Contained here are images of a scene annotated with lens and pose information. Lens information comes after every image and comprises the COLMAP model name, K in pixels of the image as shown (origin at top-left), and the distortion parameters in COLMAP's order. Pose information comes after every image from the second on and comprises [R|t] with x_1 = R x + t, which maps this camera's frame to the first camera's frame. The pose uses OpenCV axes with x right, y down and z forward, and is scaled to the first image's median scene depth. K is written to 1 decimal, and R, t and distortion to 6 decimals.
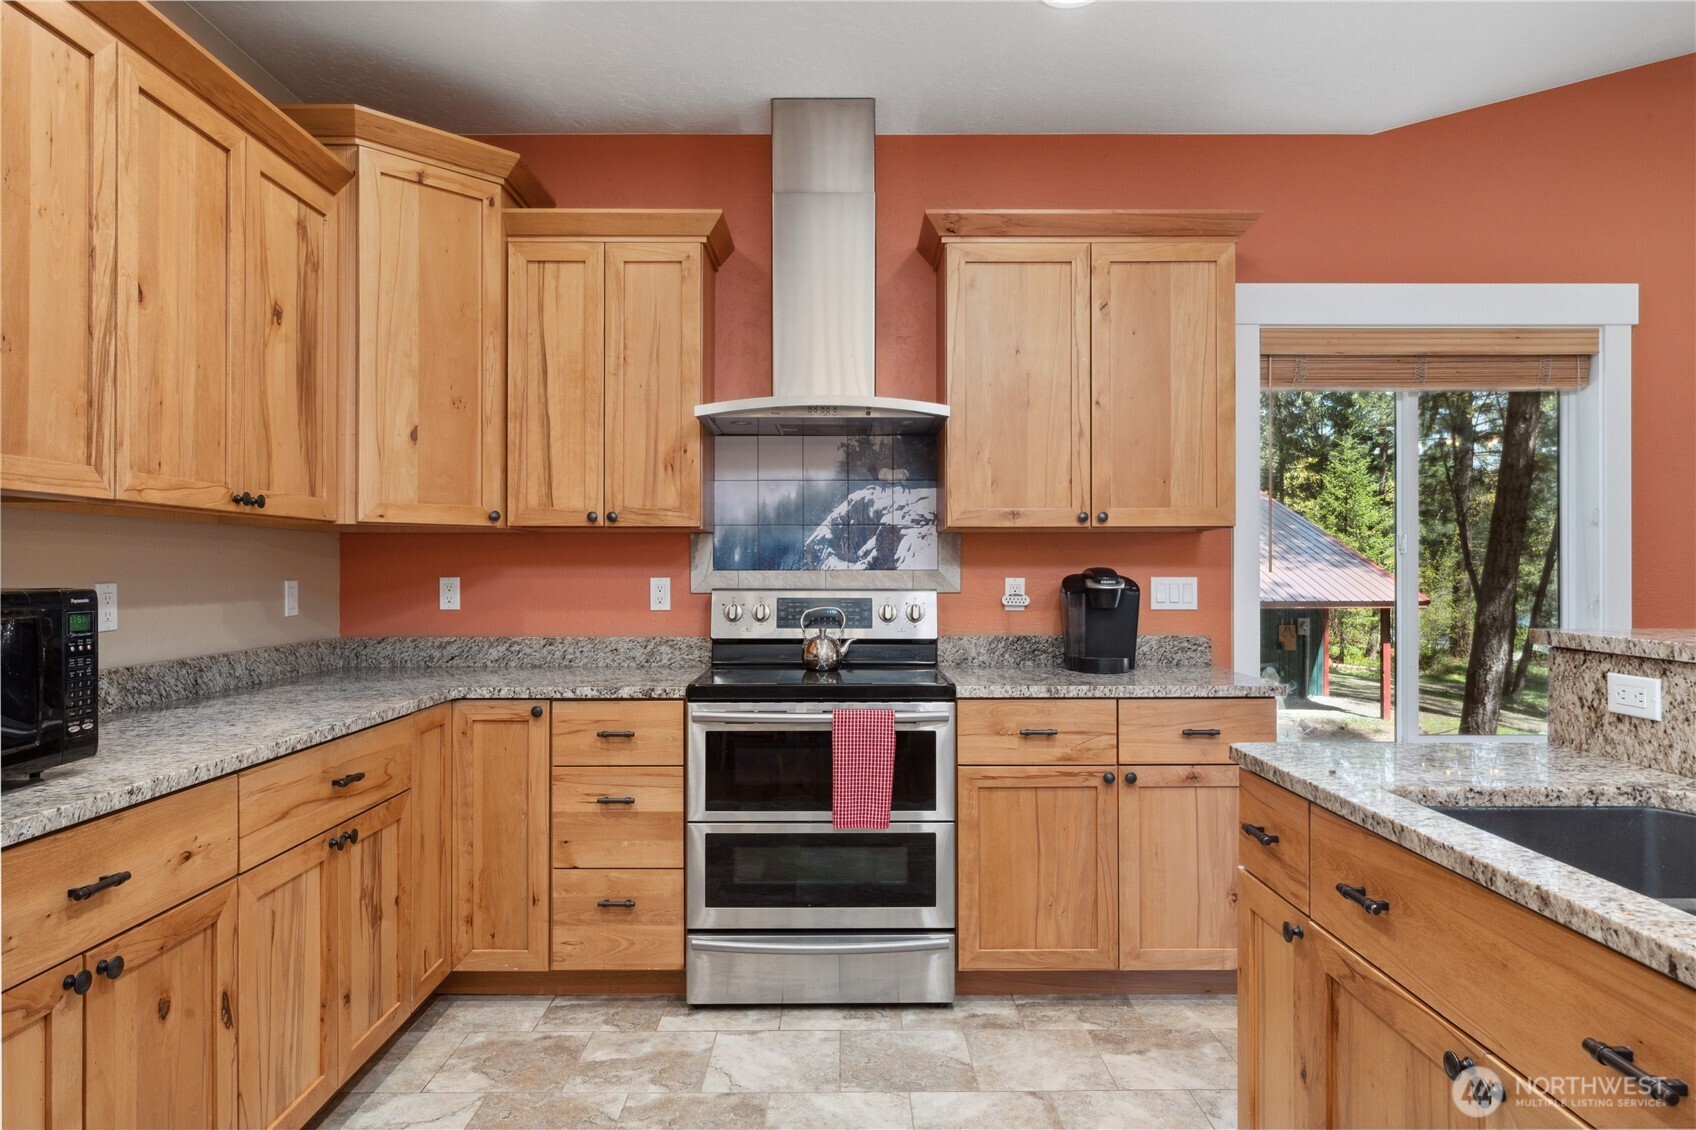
lens RADIAL K [[1037.5, 0, 844.7], [0, 1037.5, 563.6], [0, 0, 1]] dist [0.004640, -0.001184]
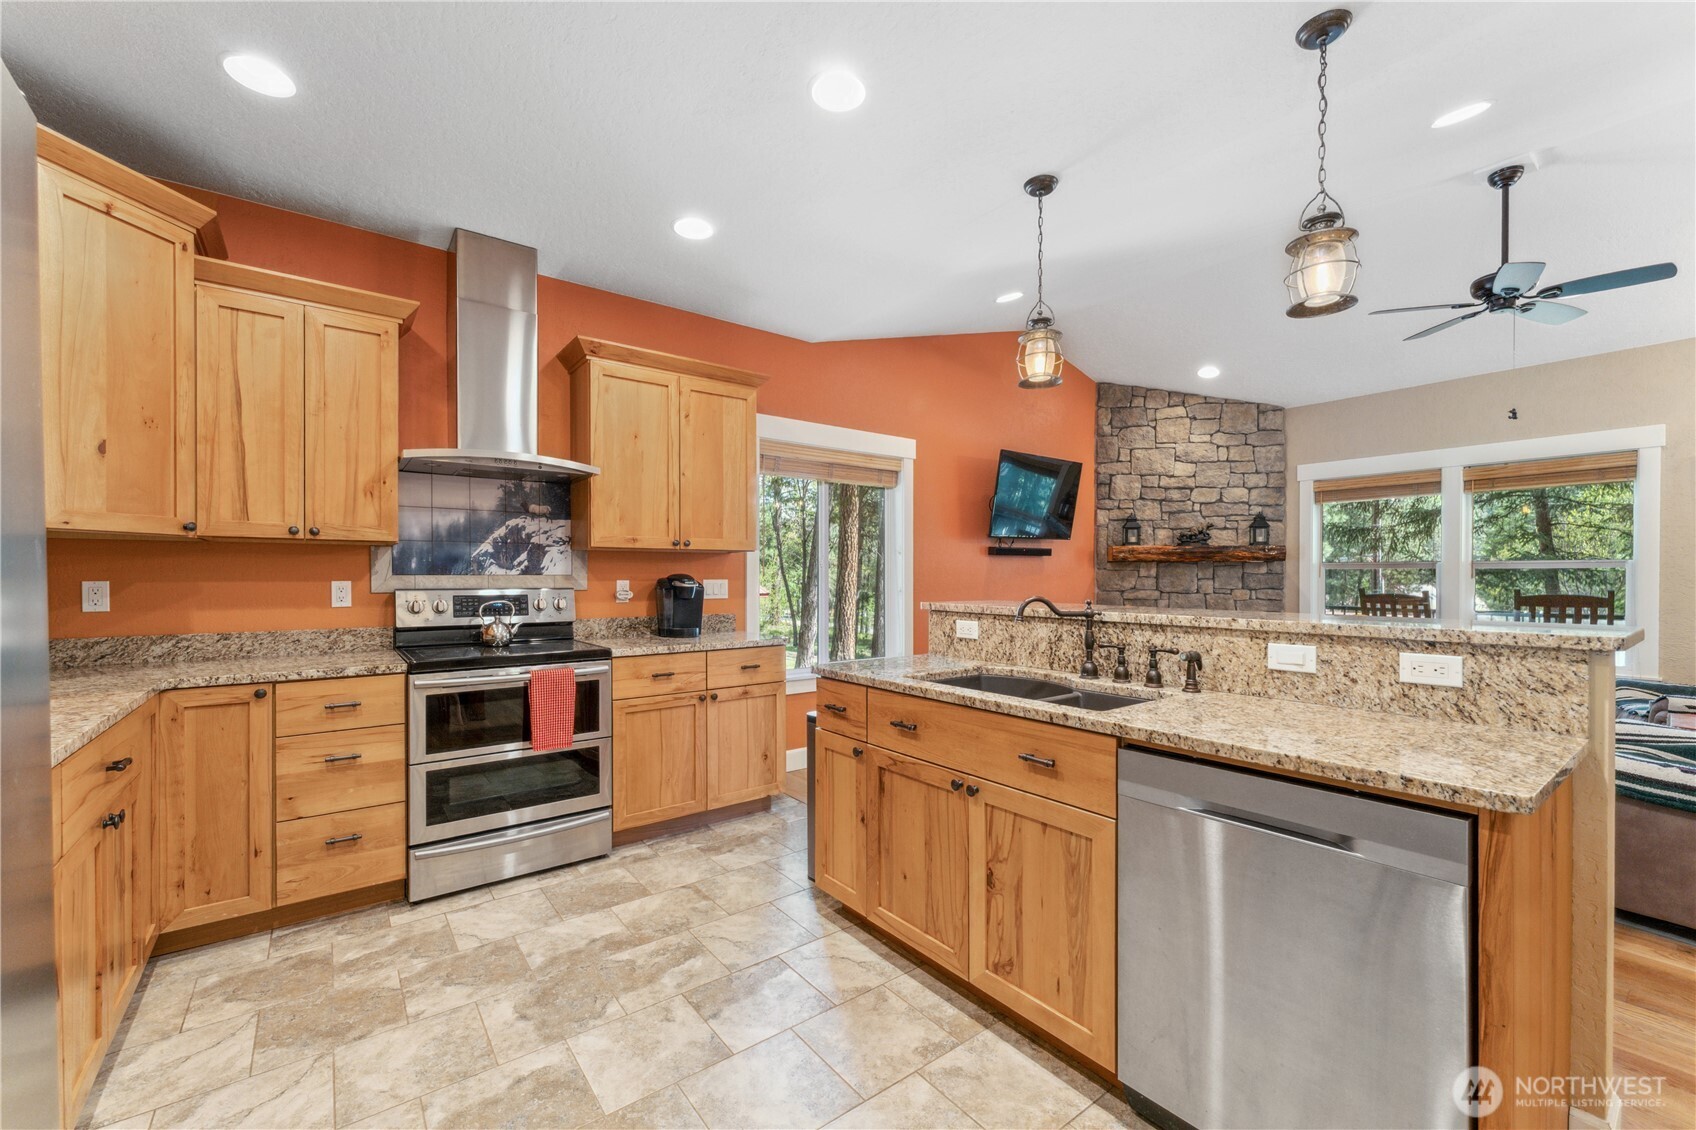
lens RADIAL K [[700.3, 0, 848.7], [0, 700.3, 573.6], [0, 0, 1]] dist [-0.000682, -0.000009]
pose [[0.788008, 0.003069, 0.615657, -0.250902], [-0.005117, 0.999986, 0.001564, 0.000622], [-0.615643, -0.004382, 0.788013, -0.043689]]
